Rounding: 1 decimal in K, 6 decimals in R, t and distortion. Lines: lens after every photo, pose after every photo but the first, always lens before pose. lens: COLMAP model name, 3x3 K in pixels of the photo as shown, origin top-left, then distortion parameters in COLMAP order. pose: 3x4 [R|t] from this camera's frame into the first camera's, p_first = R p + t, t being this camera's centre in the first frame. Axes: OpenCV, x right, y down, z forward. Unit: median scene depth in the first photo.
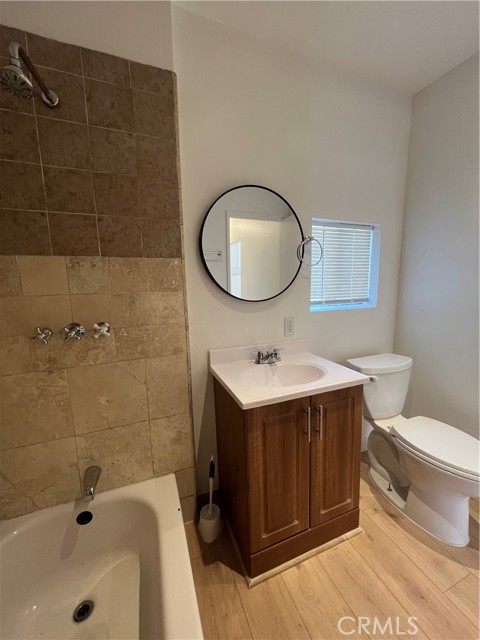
lens RADIAL K [[255.6, 0, 241.3], [0, 255.6, 318.8], [0, 0, 1]] dist [-0.001924, 0.000799]
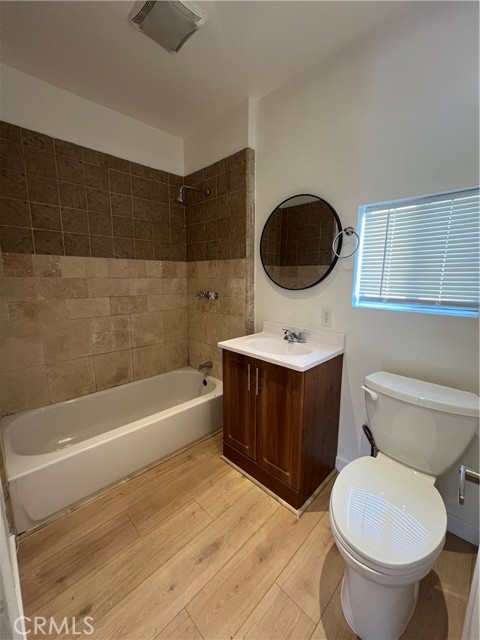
lens RADIAL K [[255.6, 0, 241.3], [0, 255.6, 318.8], [0, 0, 1]] dist [-0.001924, 0.000799]
pose [[0.398478, 0.171514, -0.900999, 1.371661], [-0.144382, 0.981842, 0.123048, -0.057909], [0.905742, 0.081056, 0.416006, 0.342686]]
